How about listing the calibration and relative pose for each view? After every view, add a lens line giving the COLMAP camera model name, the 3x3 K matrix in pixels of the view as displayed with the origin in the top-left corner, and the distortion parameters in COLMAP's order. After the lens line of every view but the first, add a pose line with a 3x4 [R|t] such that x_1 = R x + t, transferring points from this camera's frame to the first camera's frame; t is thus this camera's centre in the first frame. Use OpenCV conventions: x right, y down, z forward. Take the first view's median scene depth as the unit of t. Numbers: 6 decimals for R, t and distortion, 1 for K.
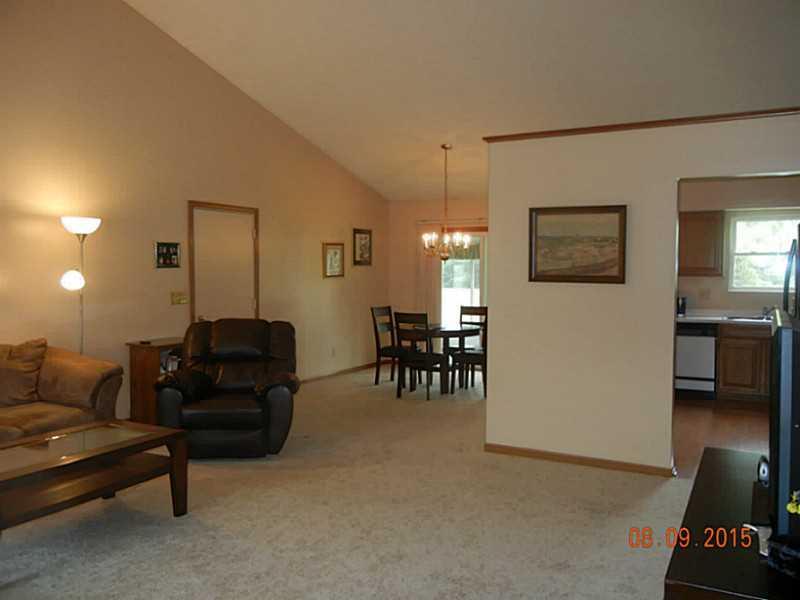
lens RADIAL K [[677.6, 0, 400.0], [0, 677.6, 300.0], [0, 0, 1]] dist [0.003609, 0.004321]
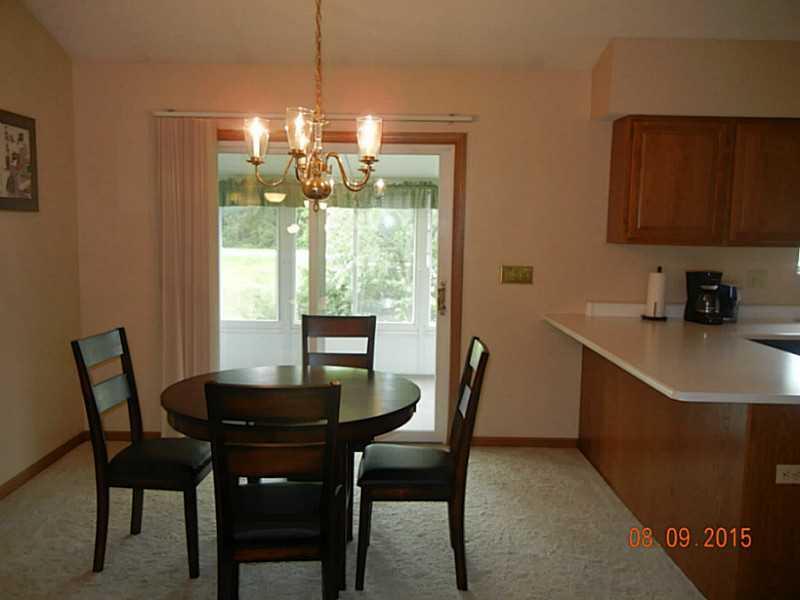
lens RADIAL K [[677.6, 0, 400.0], [0, 677.6, 300.0], [0, 0, 1]] dist [0.003609, 0.004321]
pose [[0.873370, -0.037620, 0.485602, -0.064729], [0.004199, 0.997557, 0.069730, -0.030903], [-0.487039, -0.058861, 0.871394, 0.671938]]
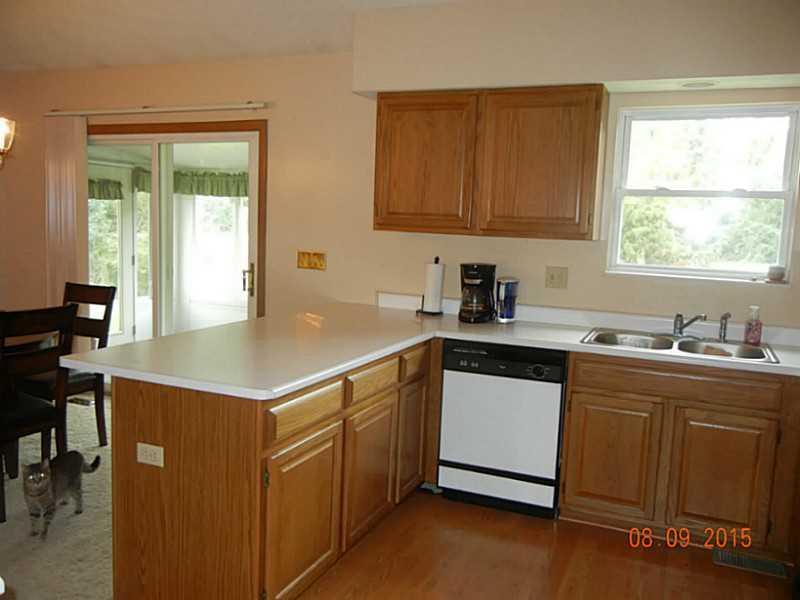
lens RADIAL K [[677.6, 0, 400.0], [0, 677.6, 300.0], [0, 0, 1]] dist [0.003609, 0.004321]
pose [[0.994755, 0.027333, 0.098571, 0.300527], [-0.034319, 0.996965, 0.069884, -0.021405], [-0.096362, -0.072900, 0.992673, 0.555883]]
